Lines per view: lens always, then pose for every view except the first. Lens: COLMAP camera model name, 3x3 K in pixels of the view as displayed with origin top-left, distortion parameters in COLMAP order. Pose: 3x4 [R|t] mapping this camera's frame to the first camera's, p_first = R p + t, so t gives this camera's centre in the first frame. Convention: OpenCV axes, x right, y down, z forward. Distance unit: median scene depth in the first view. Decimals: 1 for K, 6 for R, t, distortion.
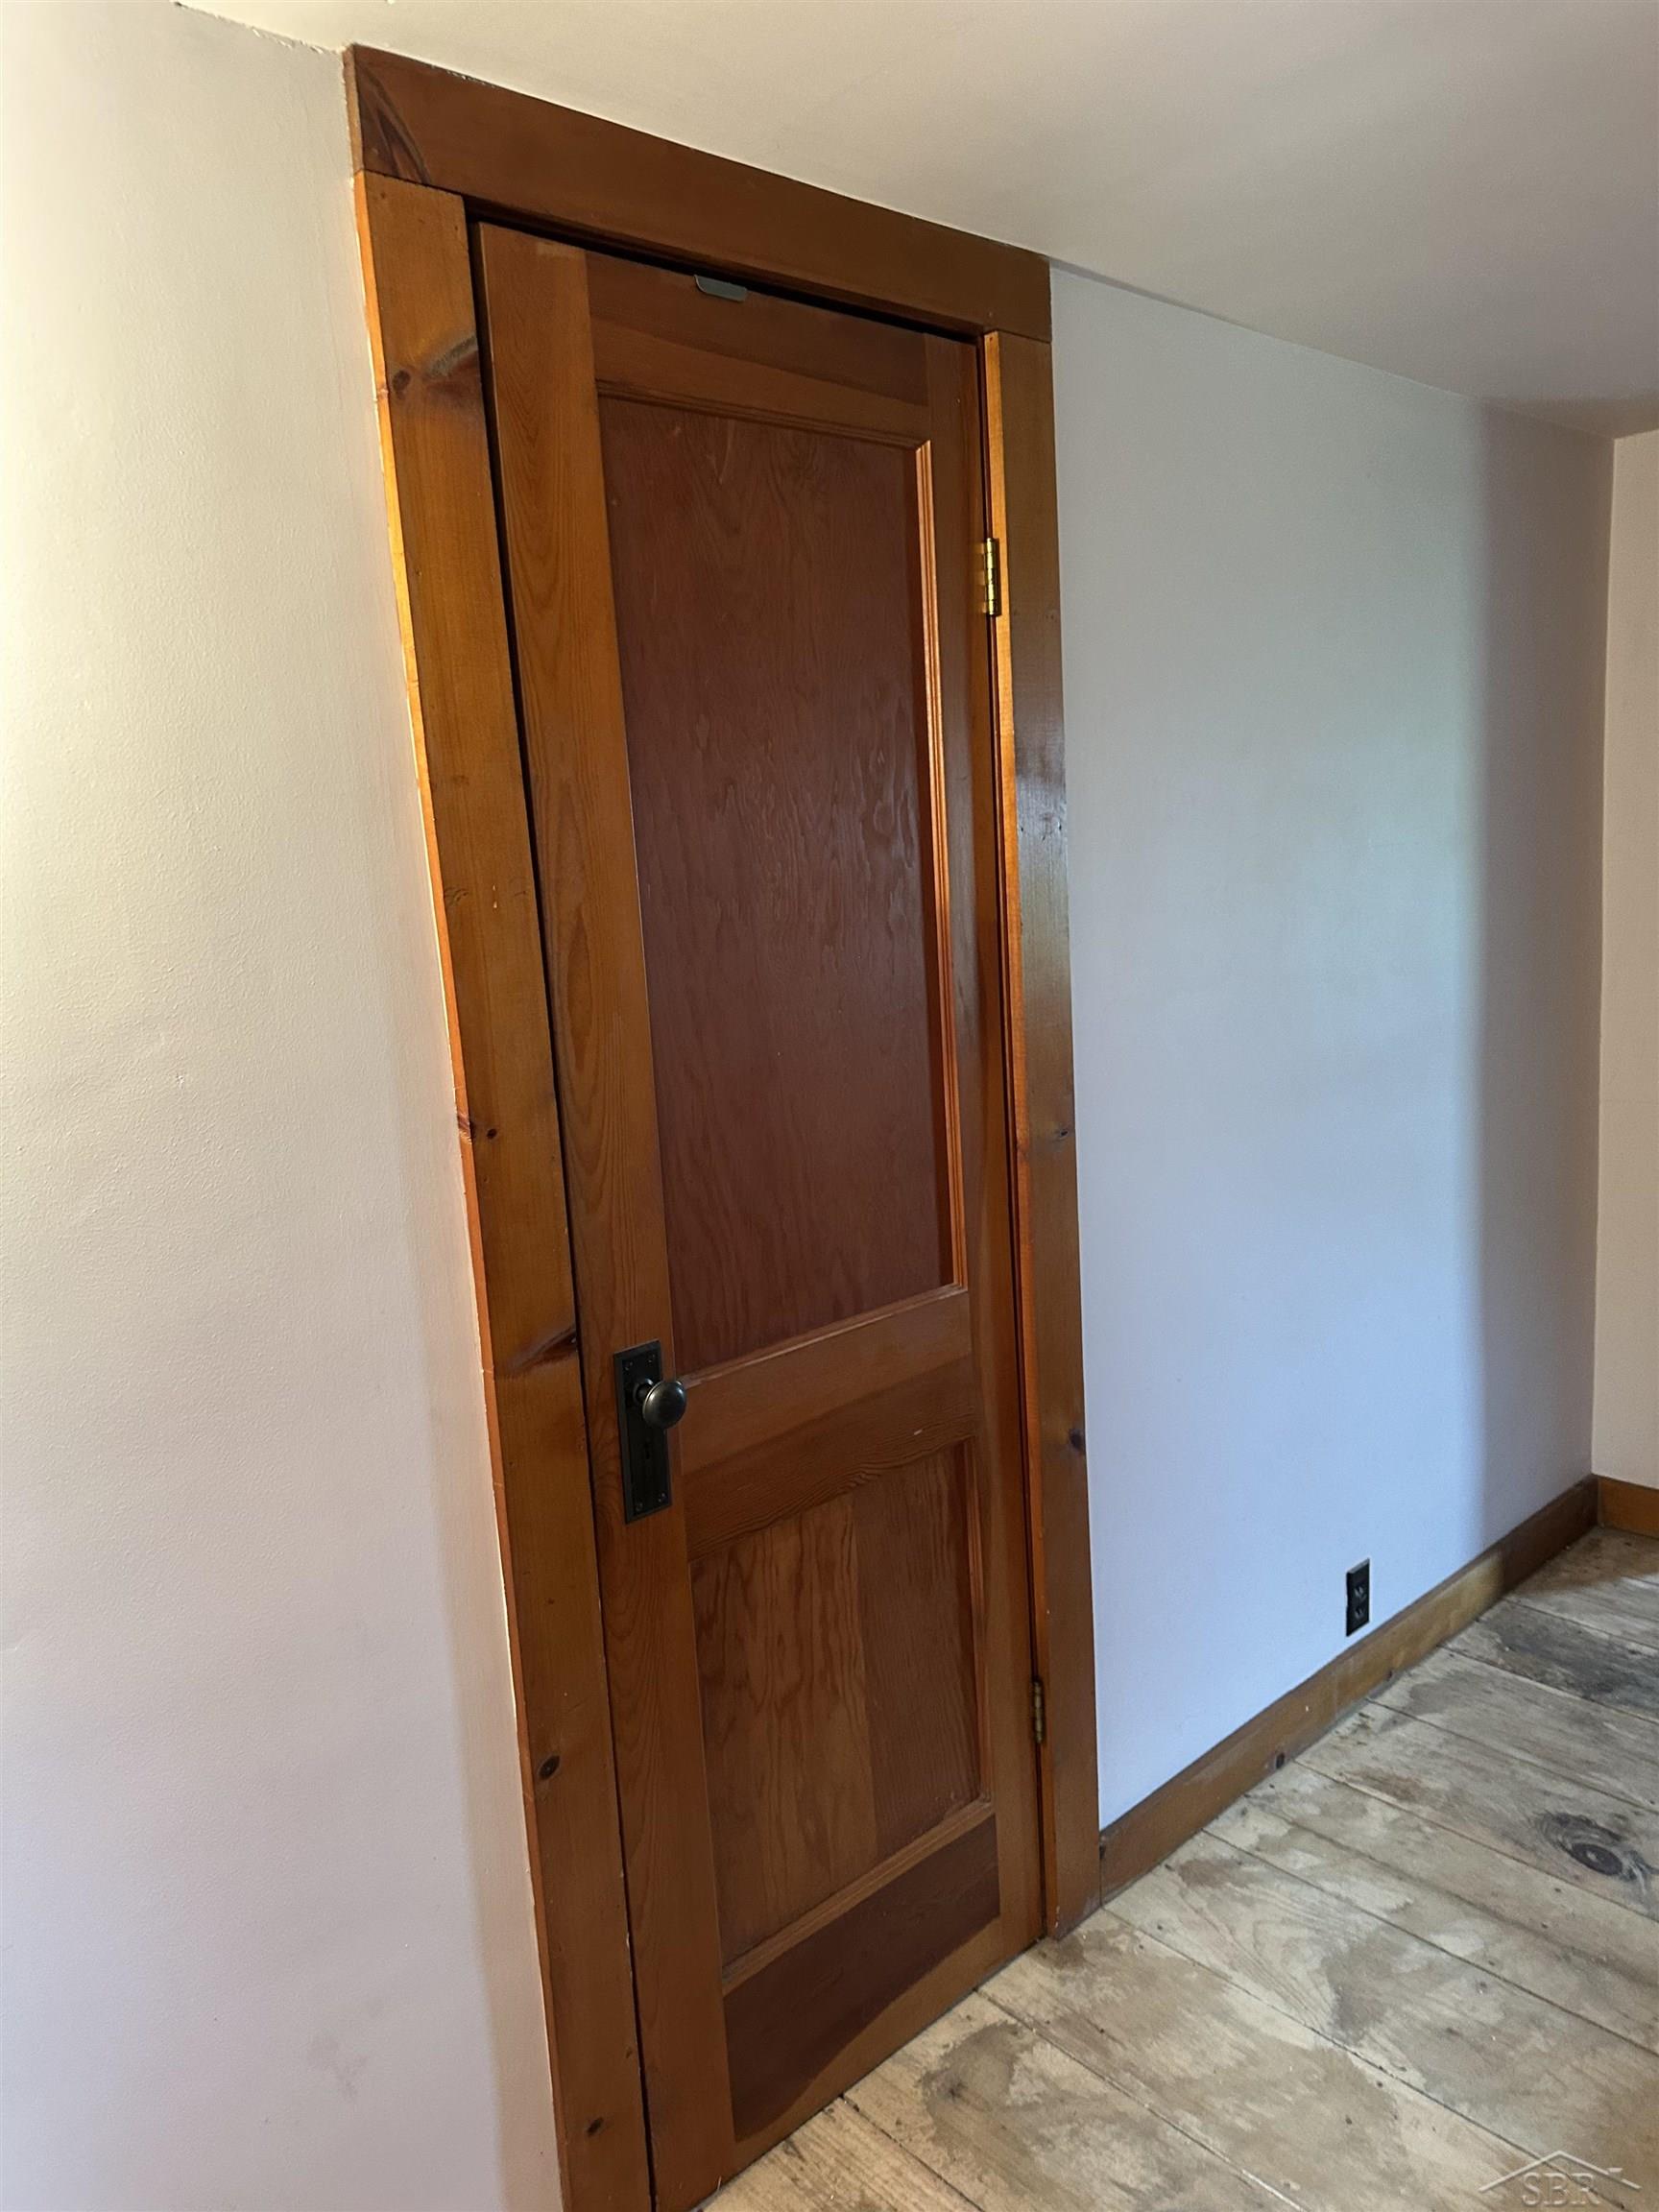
lens RADIAL K [[1576.0, 0, 829.5], [0, 1576.0, 1106.0], [0, 0, 1]] dist [0.059926, -0.045650]
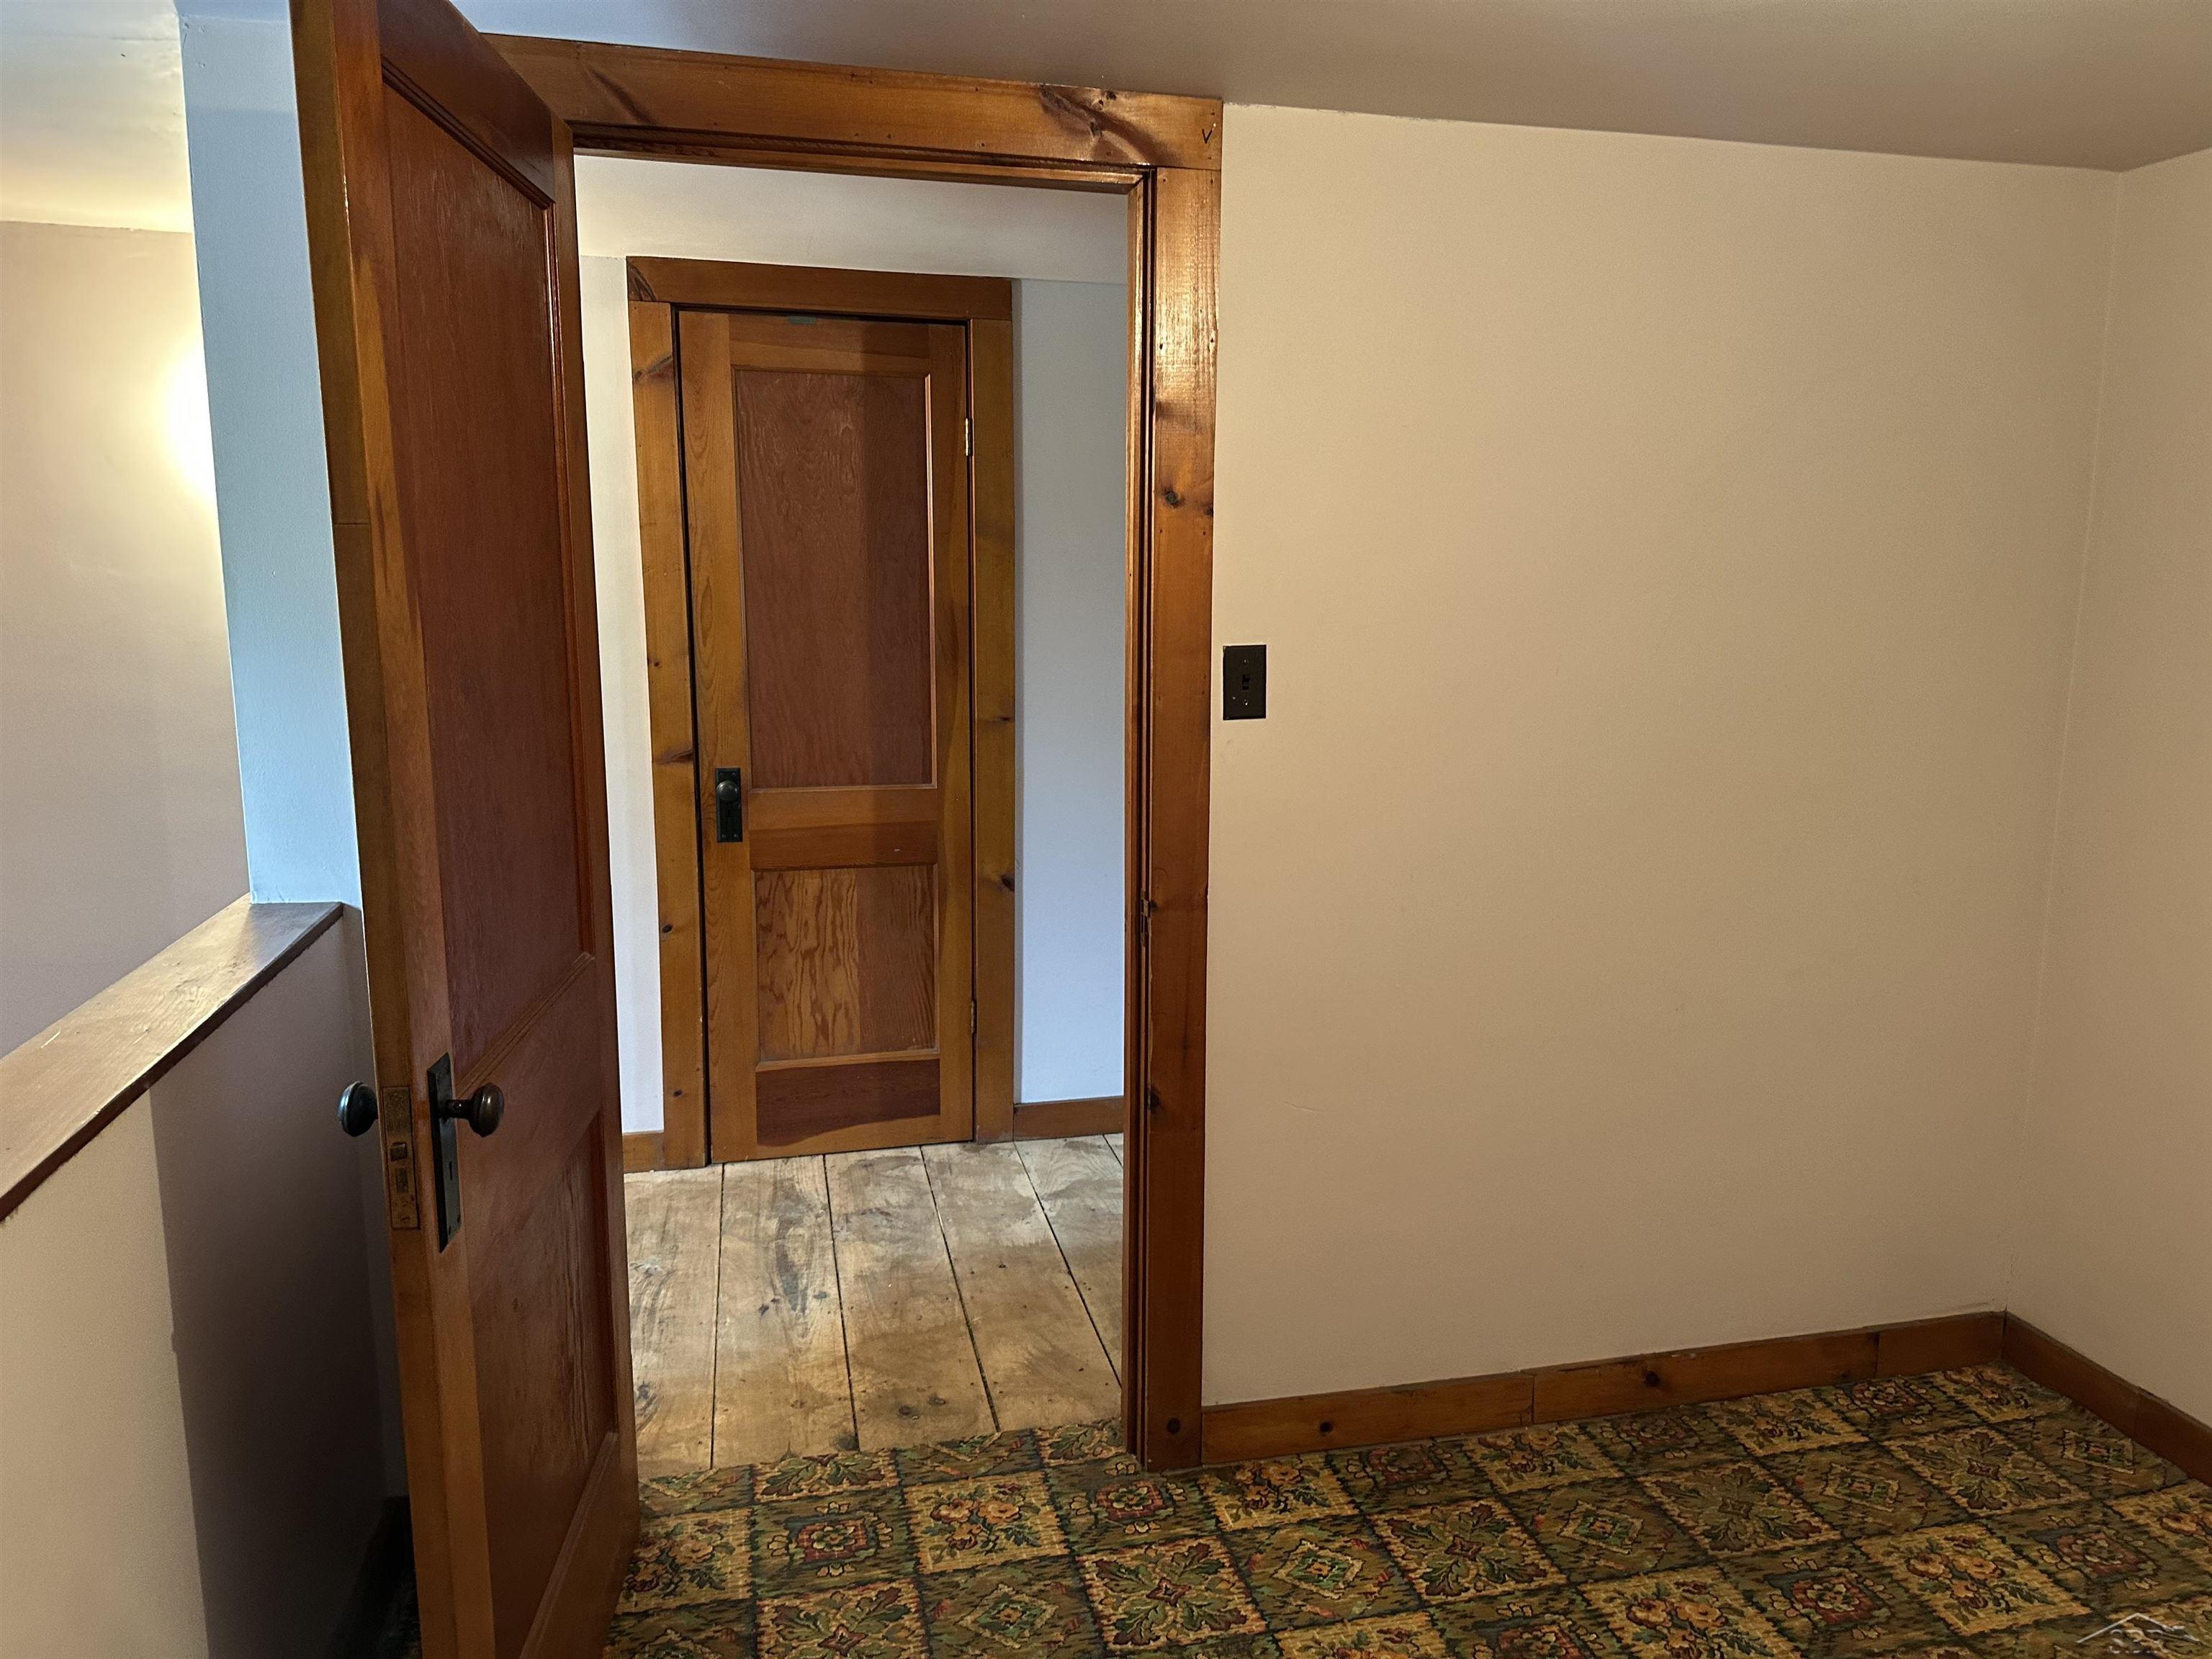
lens RADIAL K [[1526.5, 0, 1116.6], [0, 1526.5, 793.0], [0, 0, 1]] dist [0.169477, -0.231065]
pose [[0.868319, 0.139432, -0.476006, 1.326572], [-0.141585, 0.989423, 0.031546, 0.032210], [0.475370, 0.040004, 0.878876, -0.664595]]
